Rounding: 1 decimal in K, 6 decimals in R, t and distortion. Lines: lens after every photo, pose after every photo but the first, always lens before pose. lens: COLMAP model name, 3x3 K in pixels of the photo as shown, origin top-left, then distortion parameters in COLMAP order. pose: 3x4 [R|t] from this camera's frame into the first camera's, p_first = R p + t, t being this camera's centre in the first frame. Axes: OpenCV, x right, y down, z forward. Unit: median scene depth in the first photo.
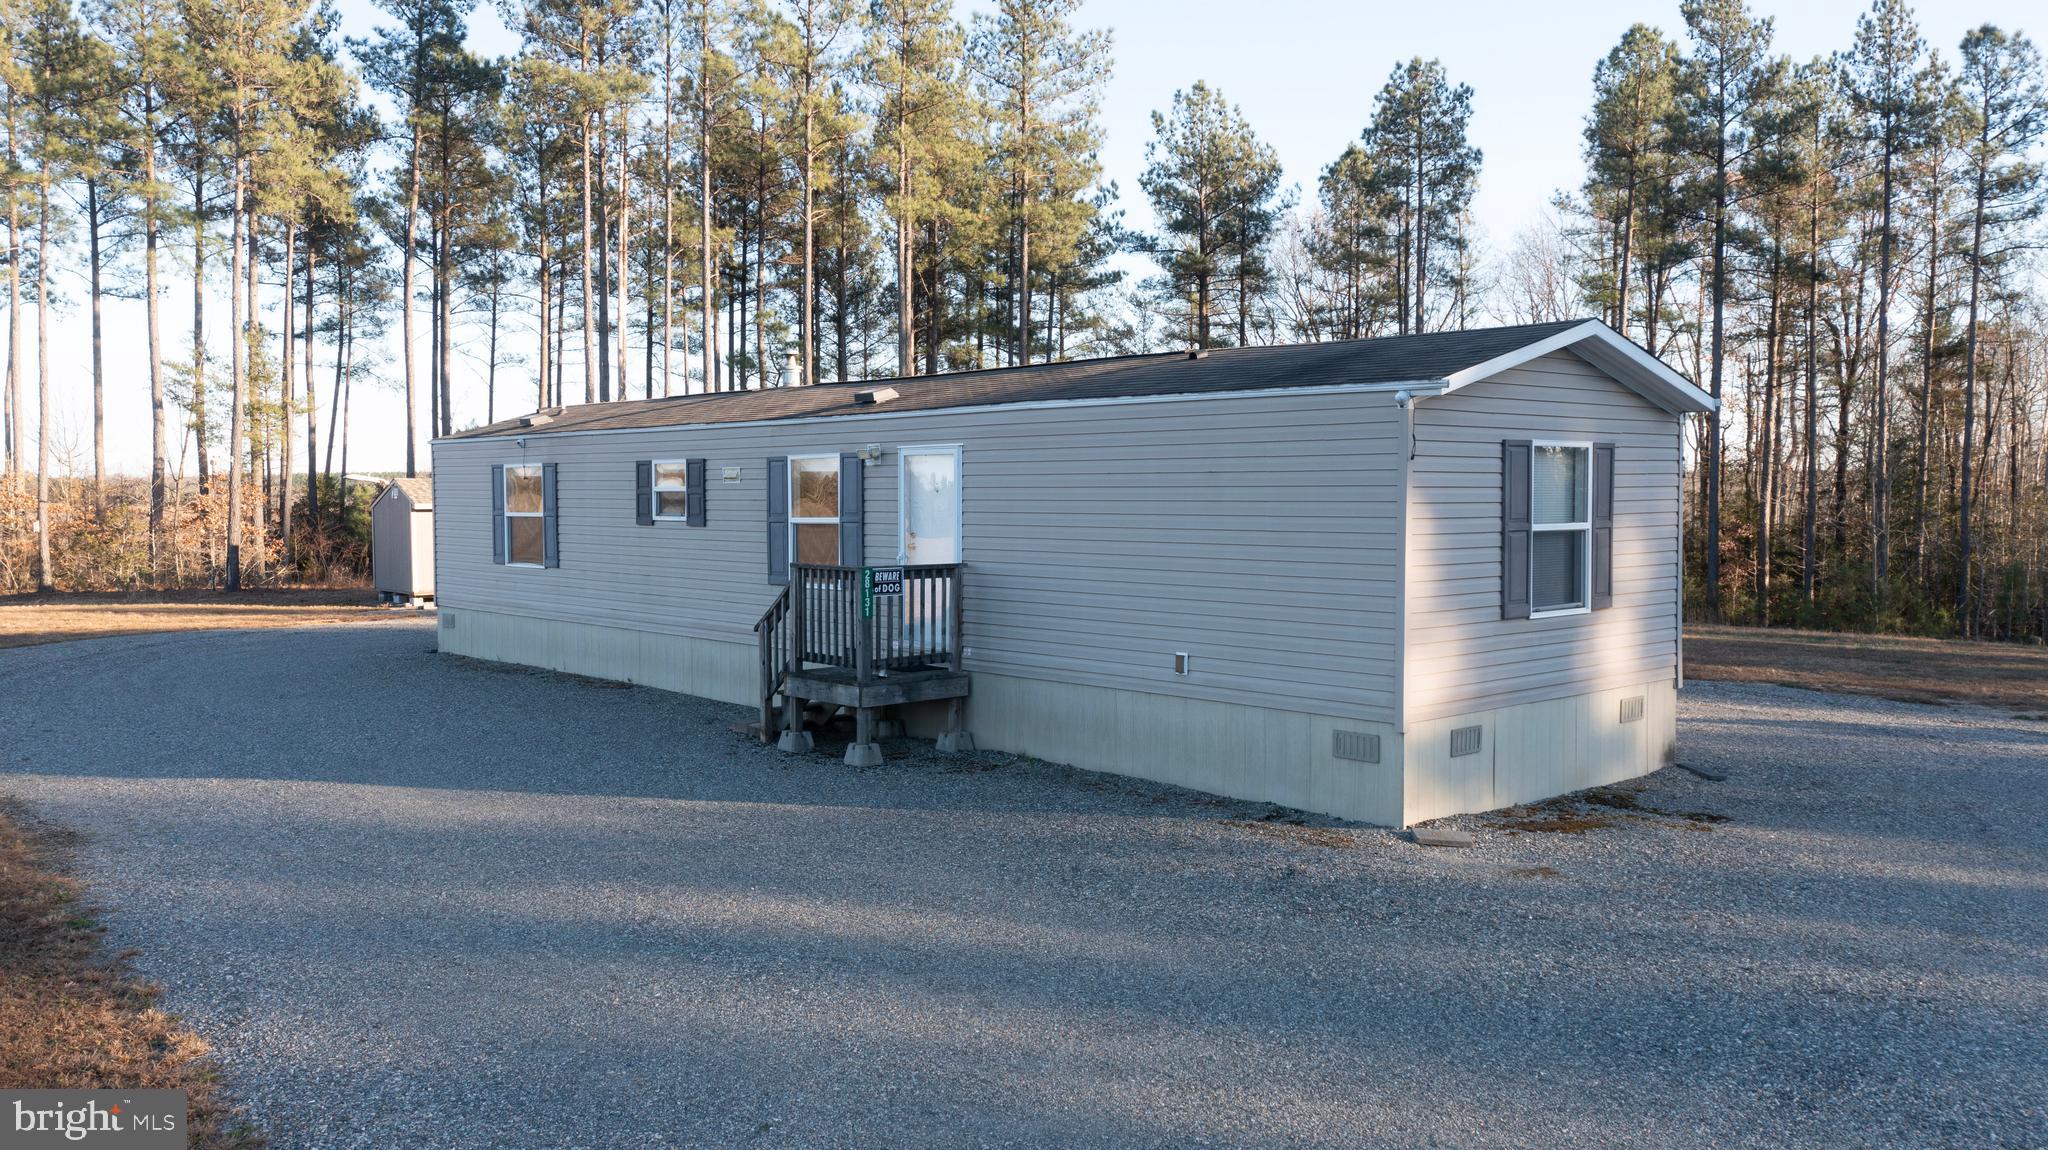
lens RADIAL K [[1653.3, 0, 1024.0], [0, 1653.3, 575.0], [0, 0, 1]] dist [0.001036, -0.001403]
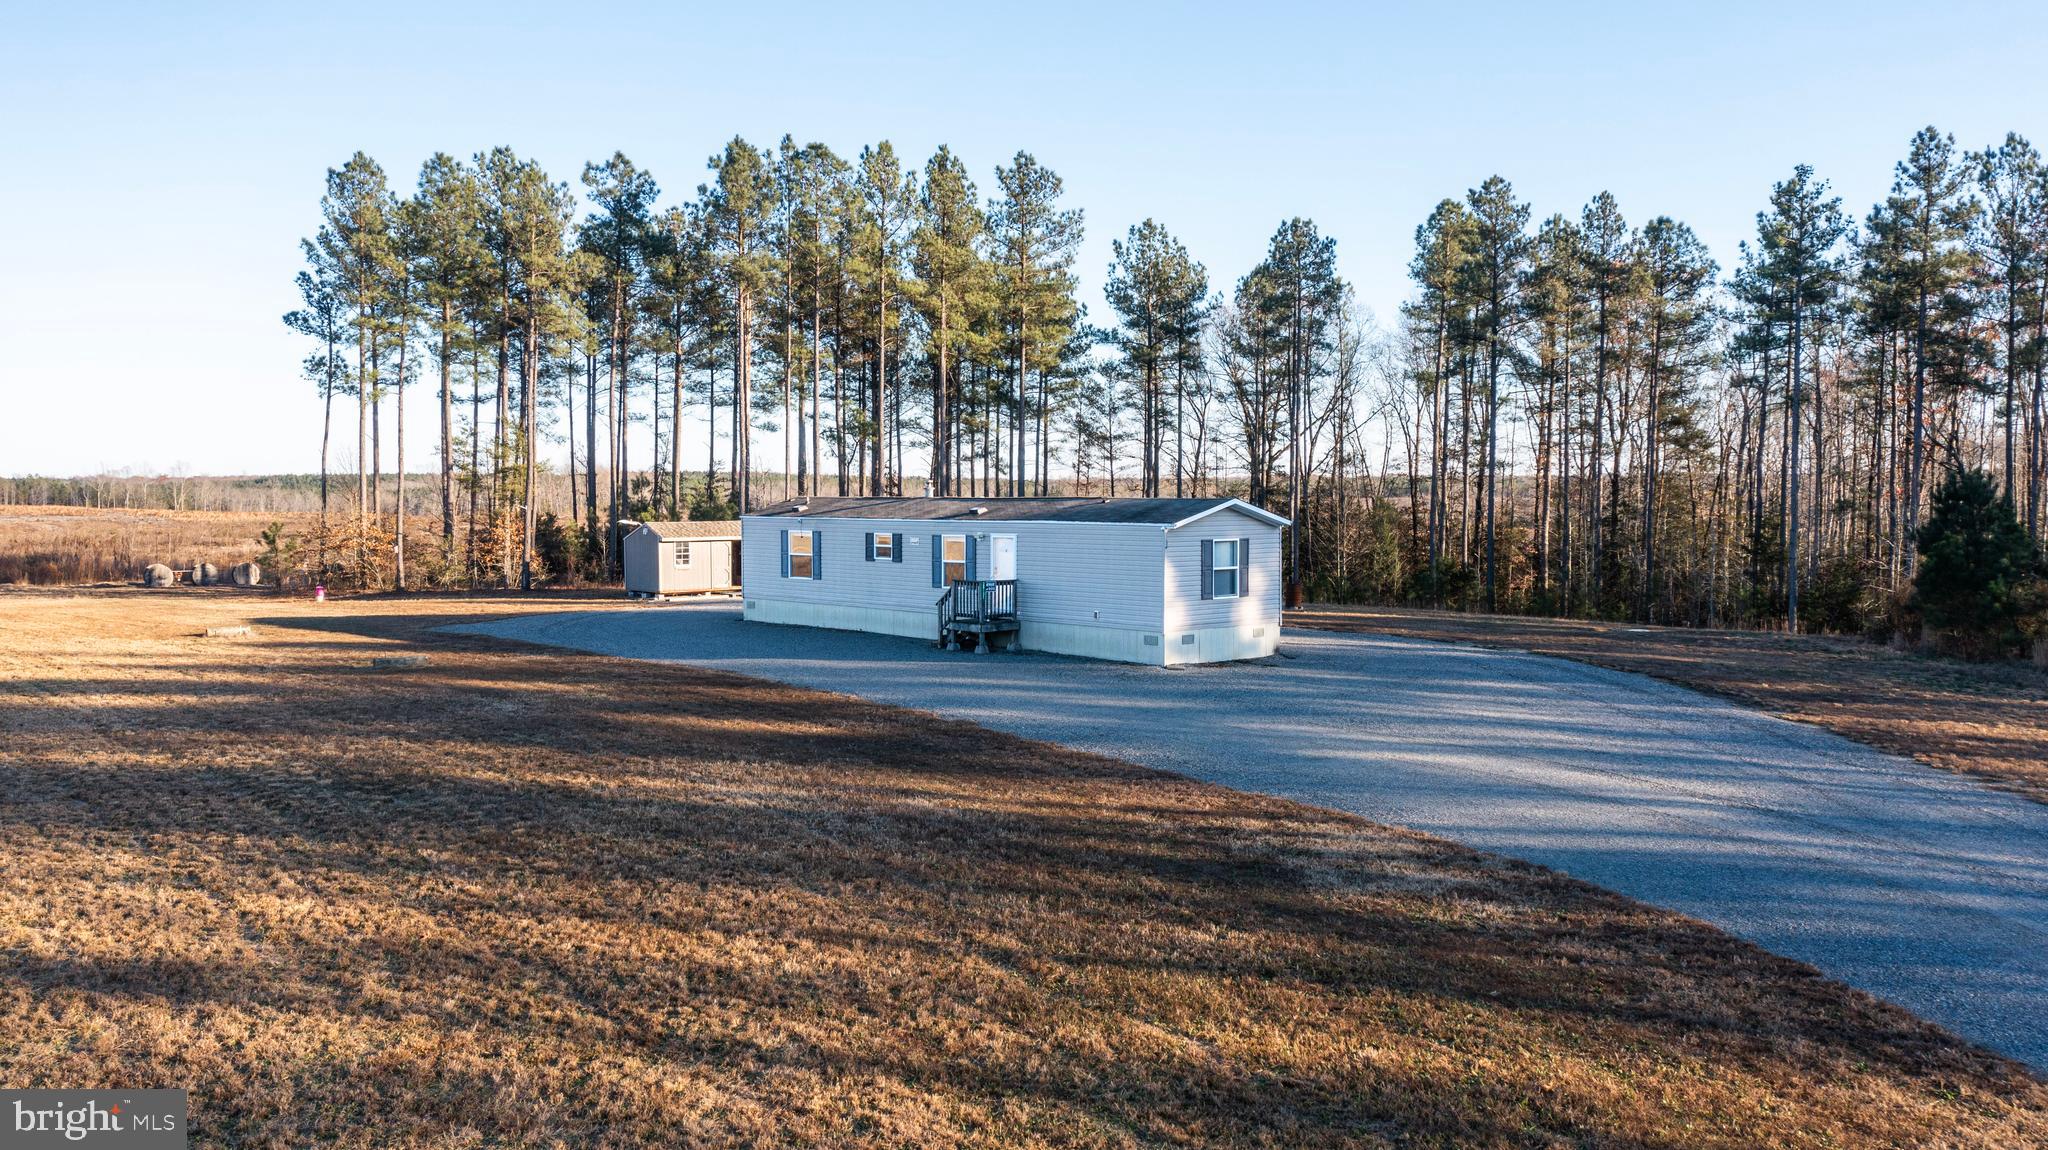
lens RADIAL K [[1653.3, 0, 1024.0], [0, 1653.3, 575.0], [0, 0, 1]] dist [0.001036, -0.001403]
pose [[0.999921, 0.001552, 0.012482, -0.018683], [-0.001540, 0.999998, -0.001002, -0.003727], [-0.012483, 0.000983, 0.999922, -0.521926]]
